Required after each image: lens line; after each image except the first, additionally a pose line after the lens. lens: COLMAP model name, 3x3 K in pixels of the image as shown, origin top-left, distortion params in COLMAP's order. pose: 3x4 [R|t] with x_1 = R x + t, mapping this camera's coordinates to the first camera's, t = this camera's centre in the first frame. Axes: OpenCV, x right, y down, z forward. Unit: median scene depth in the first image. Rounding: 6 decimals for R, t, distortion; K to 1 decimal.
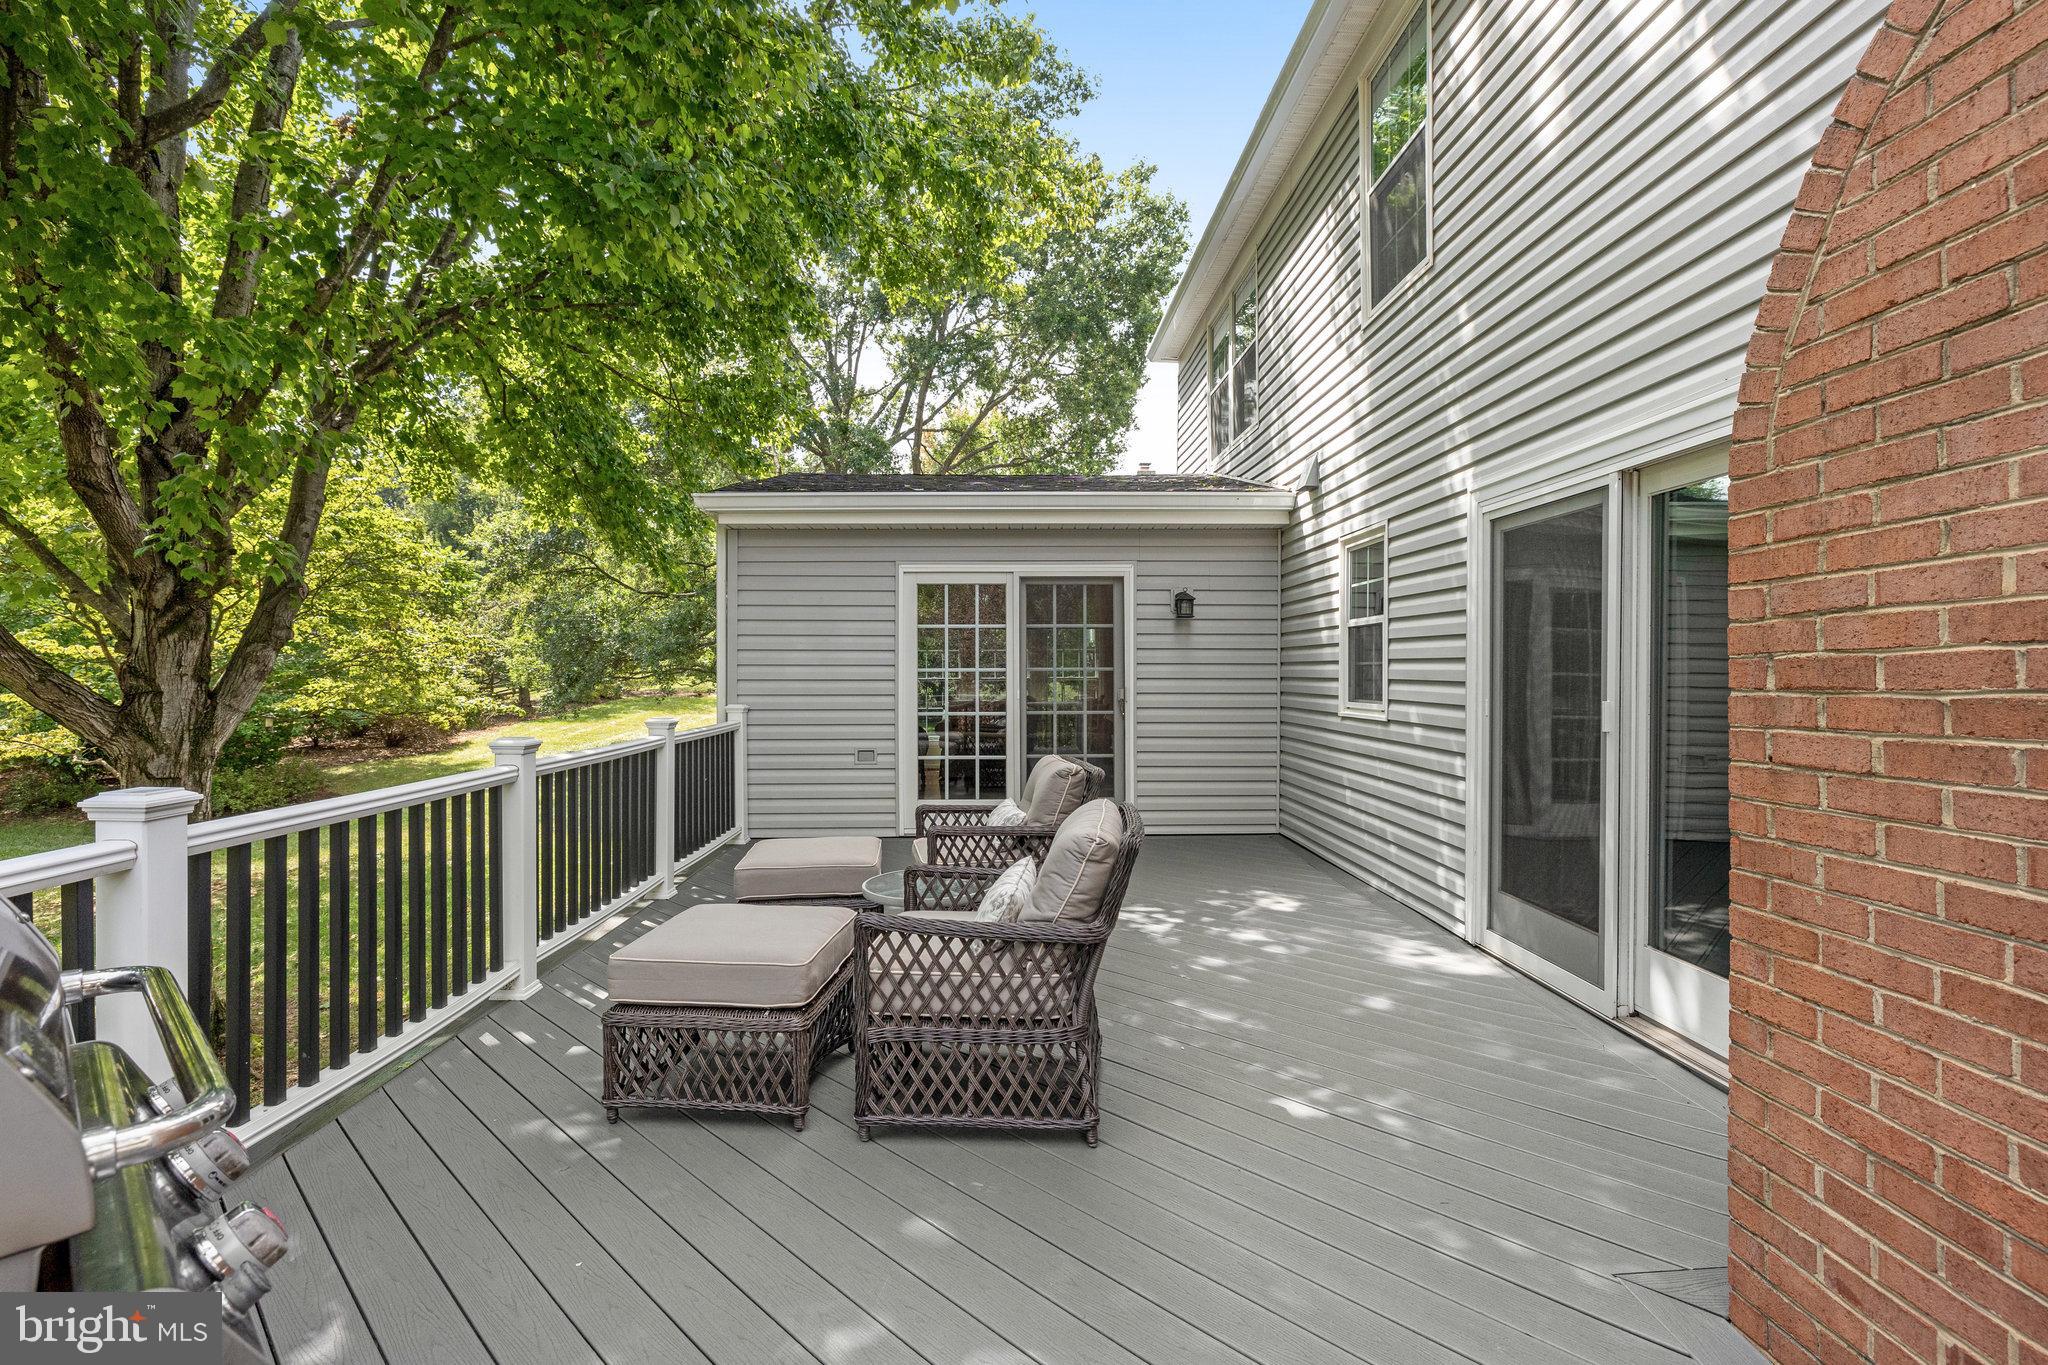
lens RADIAL K [[922.0, 0, 1022.1], [0, 922.0, 670.7], [0, 0, 1]] dist [-0.001376, -0.000245]
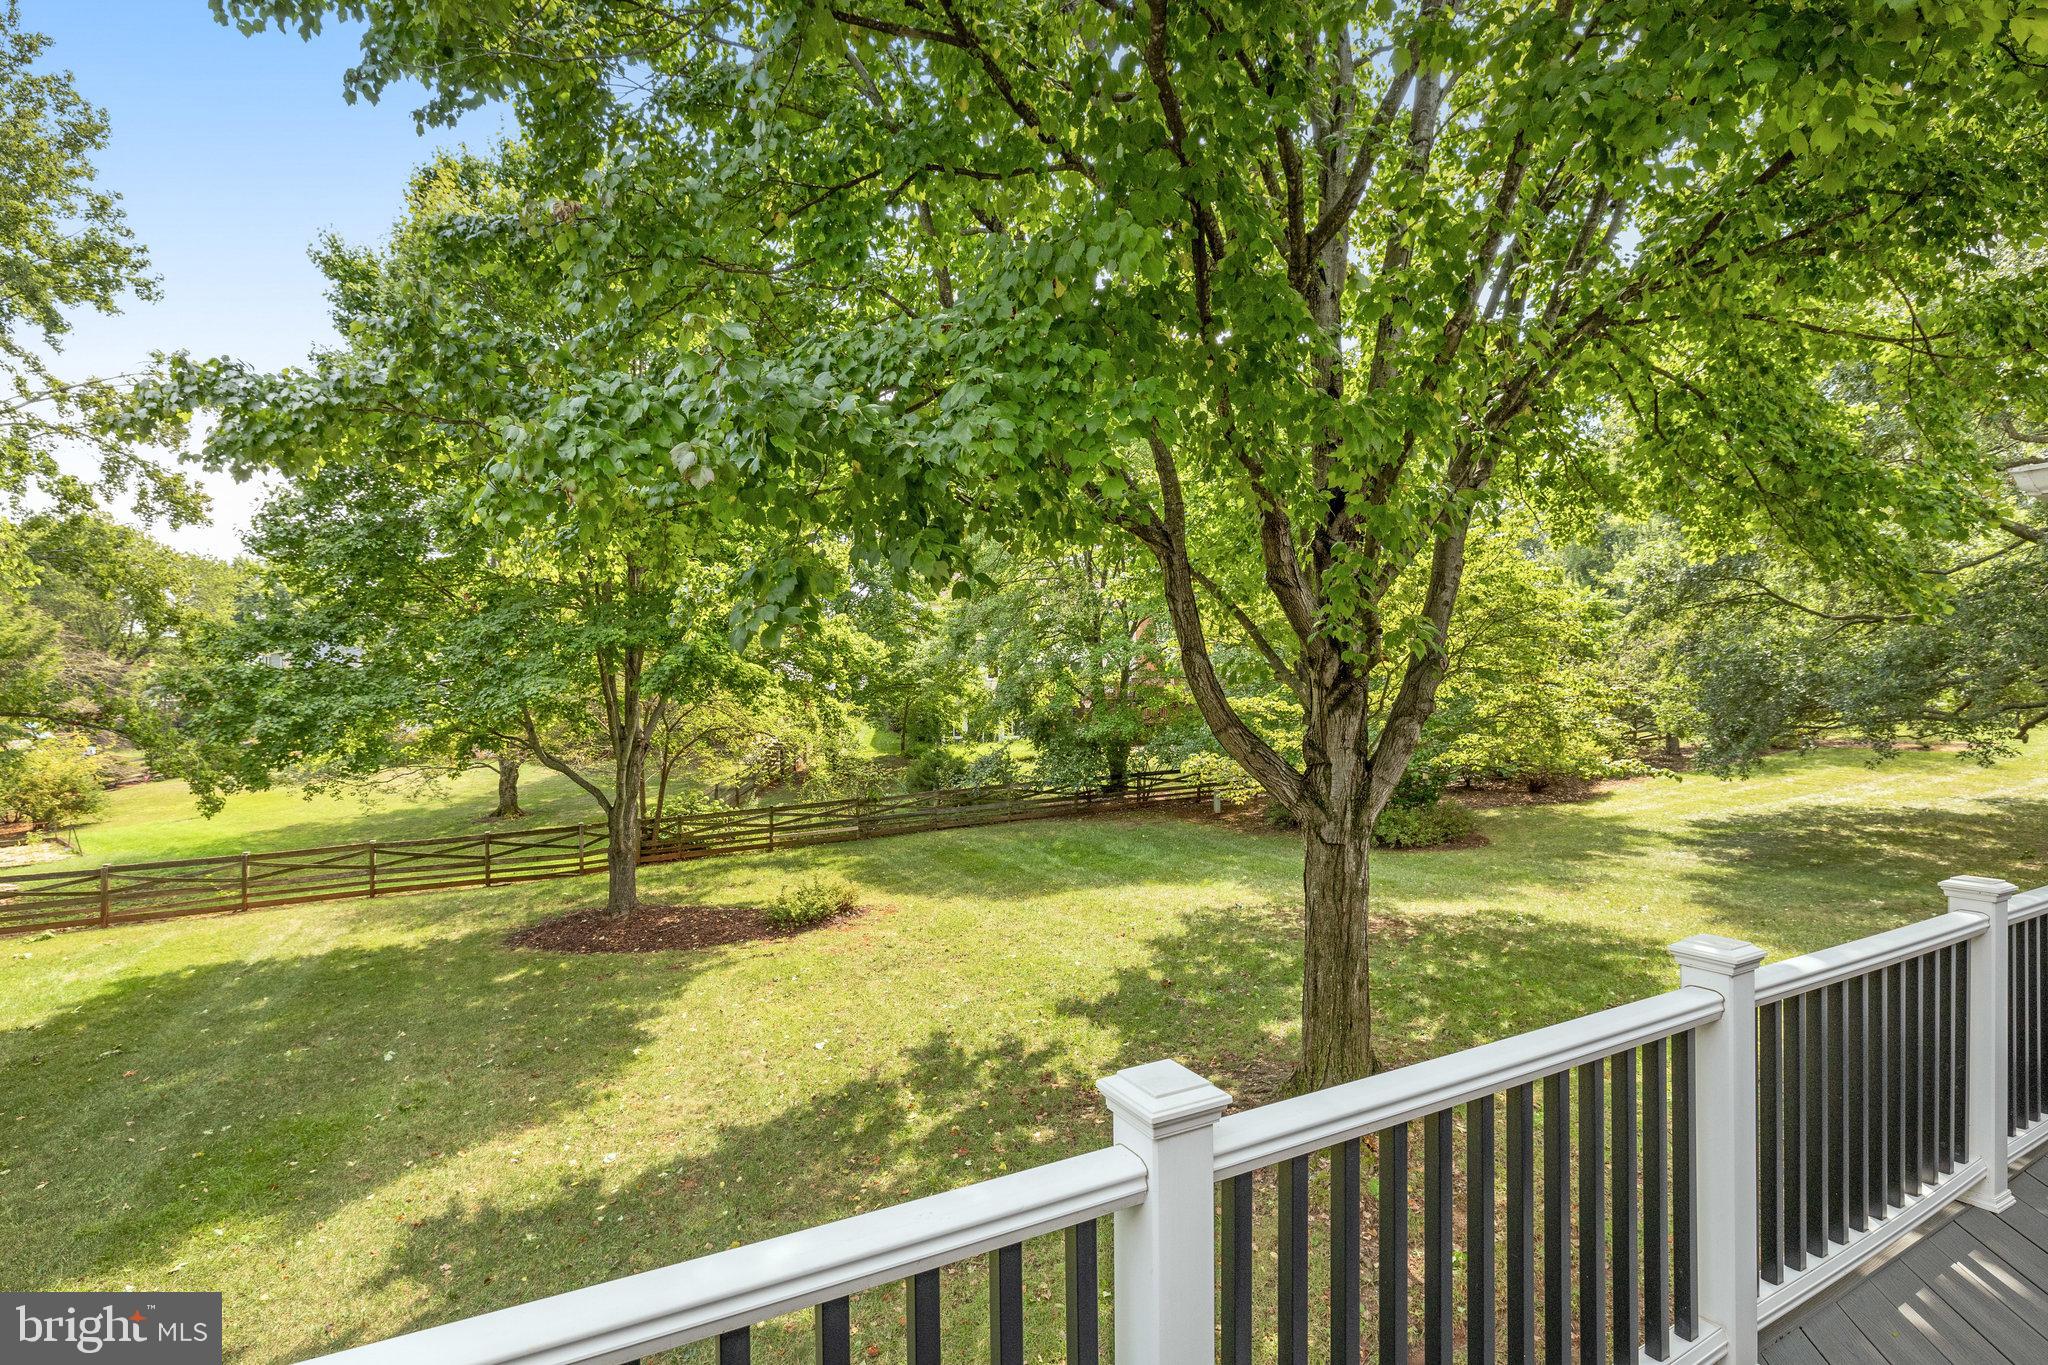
lens RADIAL K [[936.6, 0, 1030.6], [0, 936.6, 705.0], [0, 0, 1]] dist [-0.002405, 0.000578]
pose [[0.458666, -0.007236, -0.888579, -0.074937], [0.003007, 0.999974, -0.006591, -0.025728], [0.888604, 0.000351, 0.458676, 0.115688]]
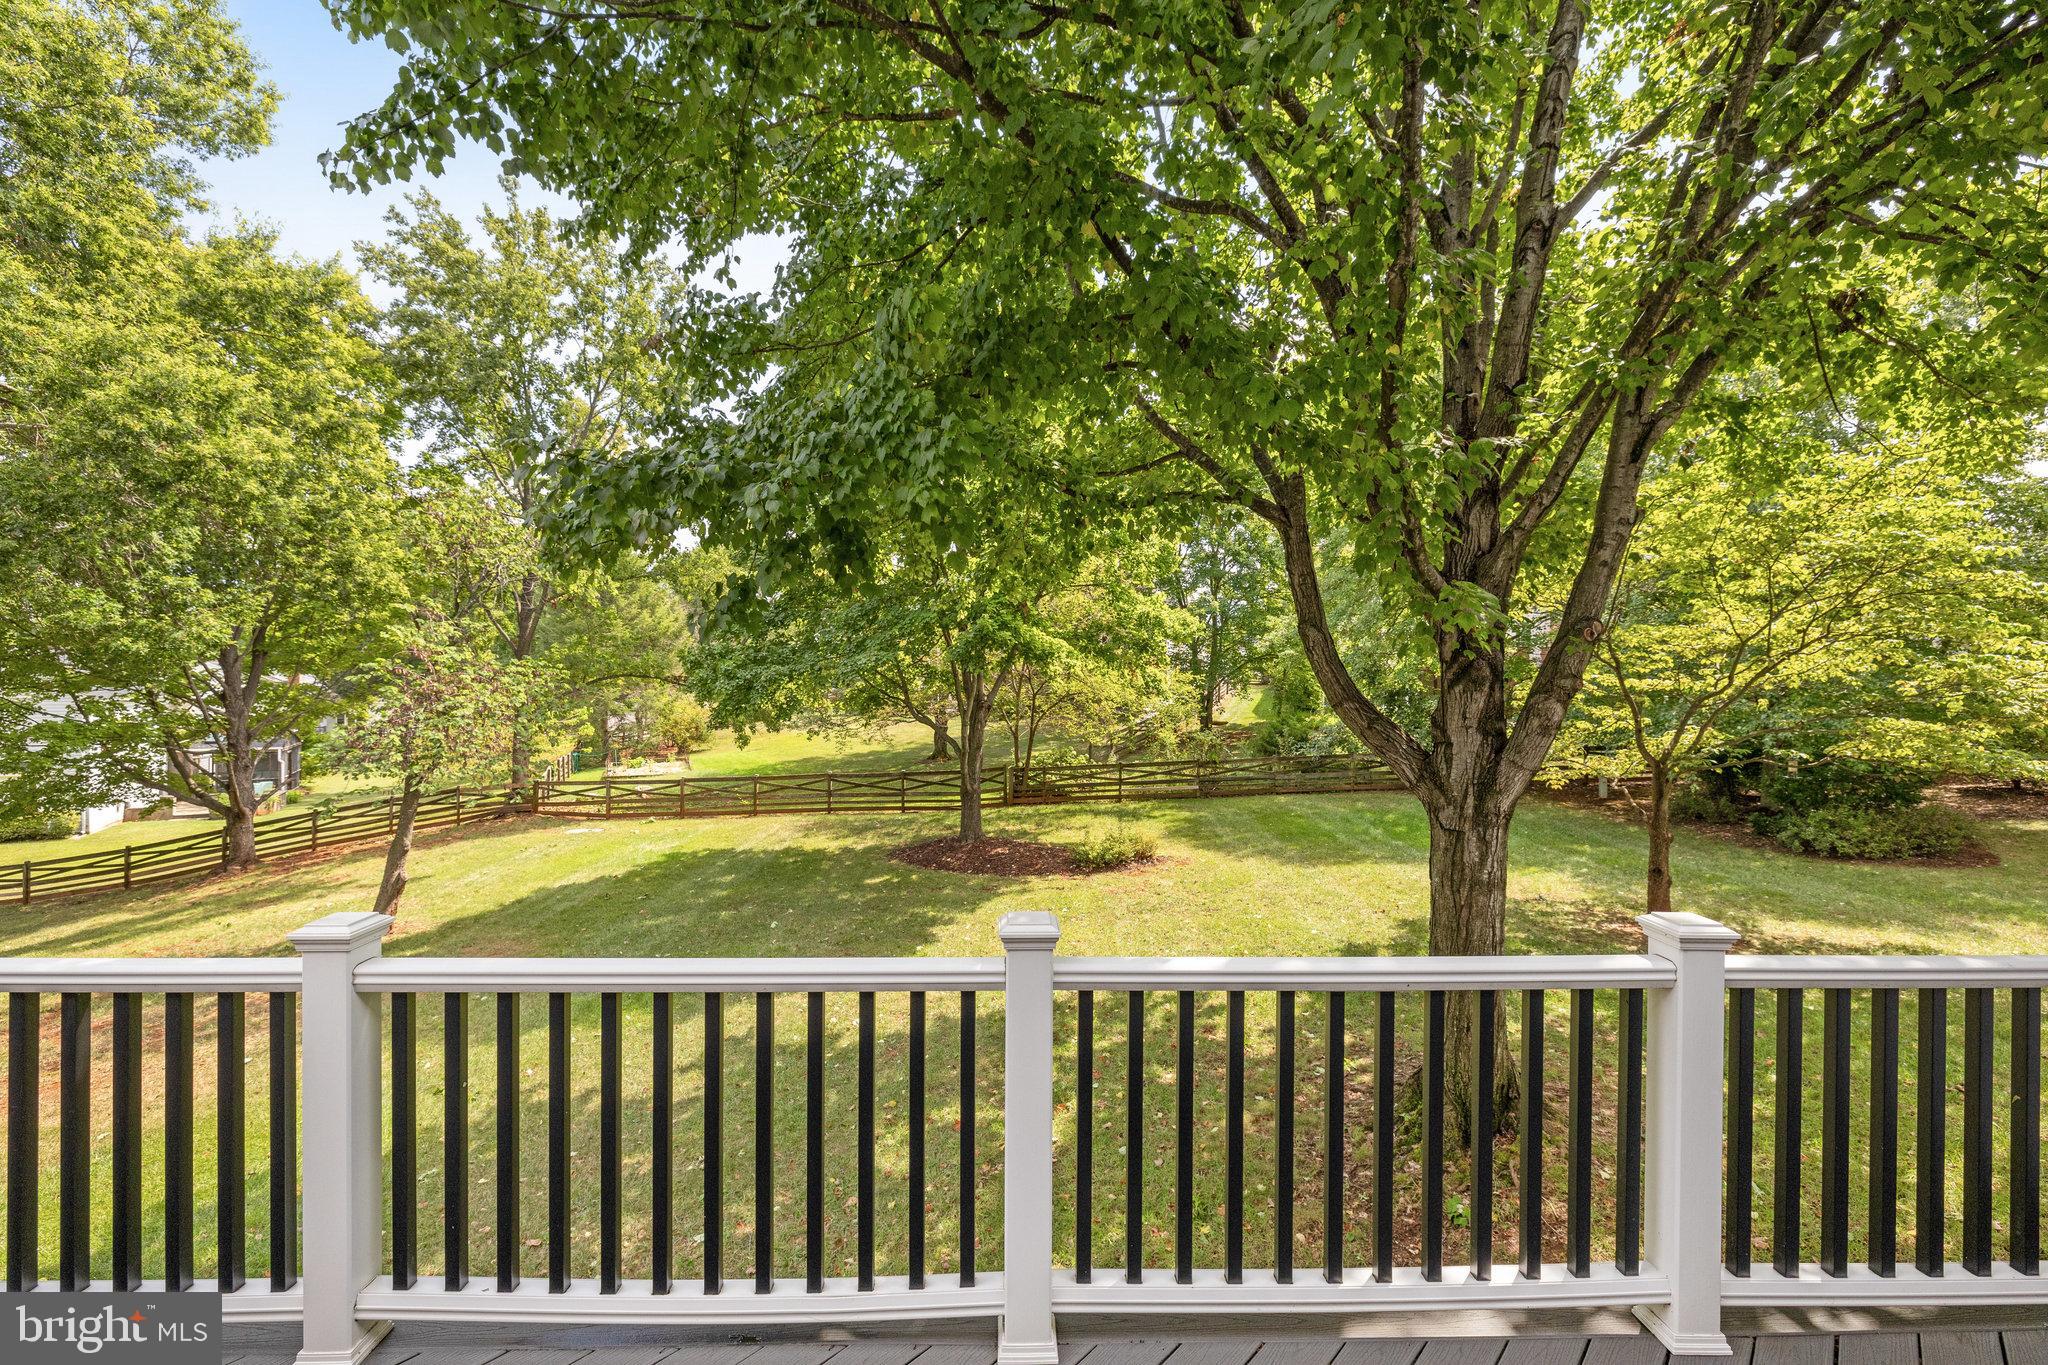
lens RADIAL K [[863.8, 0, 1022.3], [0, 863.8, 676.7], [0, 0, 1]] dist [0.002335, 0.000182]
pose [[-0.003682, -0.001639, -0.999992, 0.007432], [-0.007365, 0.999972, -0.001612, -0.028778], [0.999966, 0.007359, -0.003694, 0.343148]]
